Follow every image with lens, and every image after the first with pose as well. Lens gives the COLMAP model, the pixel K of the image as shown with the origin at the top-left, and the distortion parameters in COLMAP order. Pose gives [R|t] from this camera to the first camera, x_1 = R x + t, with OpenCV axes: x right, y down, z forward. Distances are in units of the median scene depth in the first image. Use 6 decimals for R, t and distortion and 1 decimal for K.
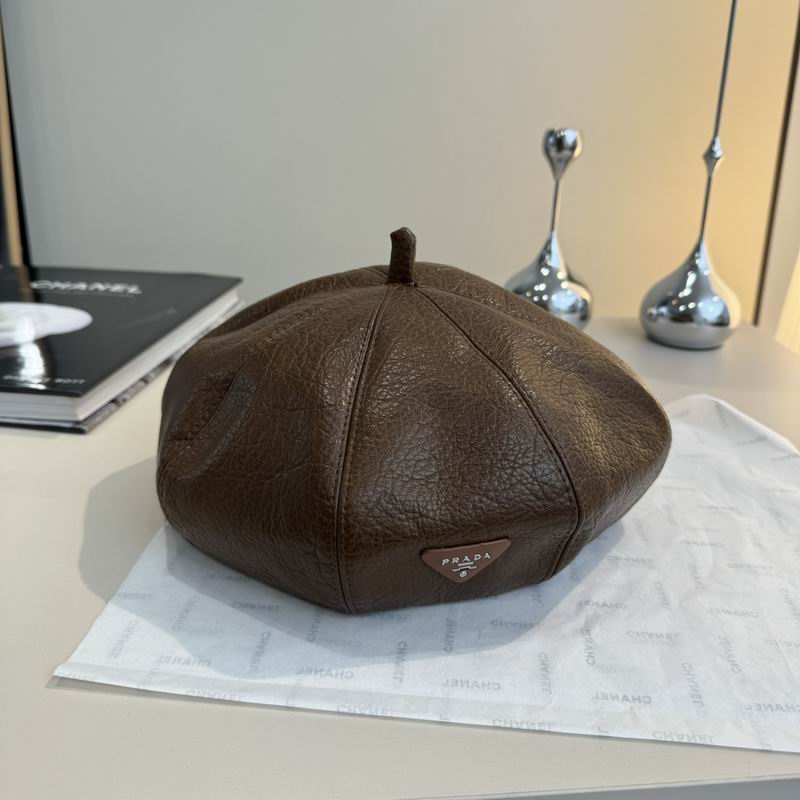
lens RADIAL K [[767.5, 0, 409.2], [0, 767.5, 397.5], [0, 0, 1]] dist [-0.010686, -0.059588]
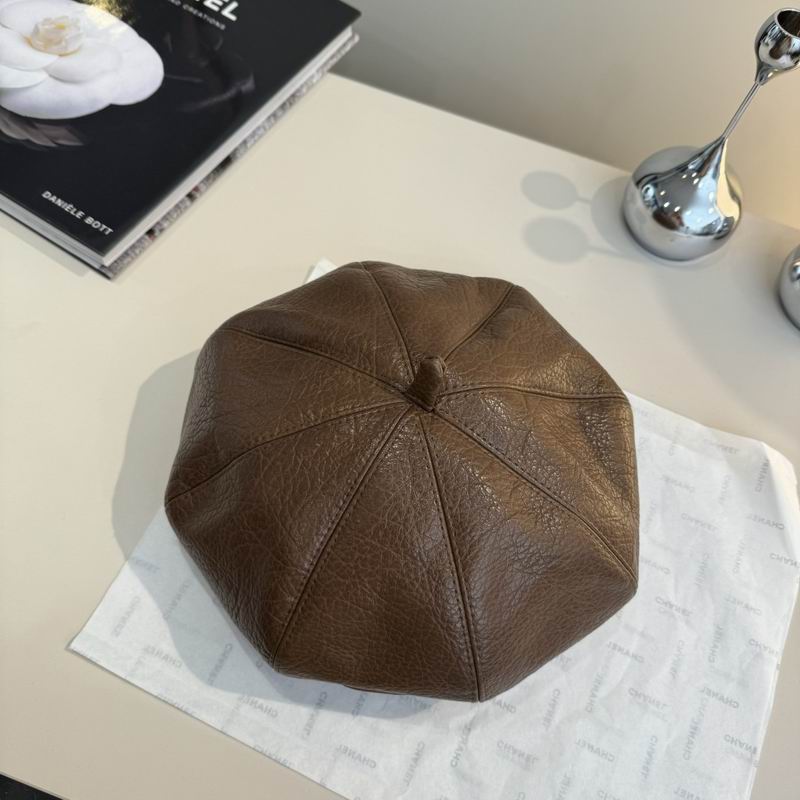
lens RADIAL K [[767.5, 0, 409.2], [0, 767.5, 397.5], [0, 0, 1]] dist [-0.010686, -0.059588]
pose [[0.939195, 0.334366, -0.078178, 0.057409], [-0.217578, 0.755607, 0.617833, -0.855003], [0.265655, -0.563256, 0.782413, 0.302961]]
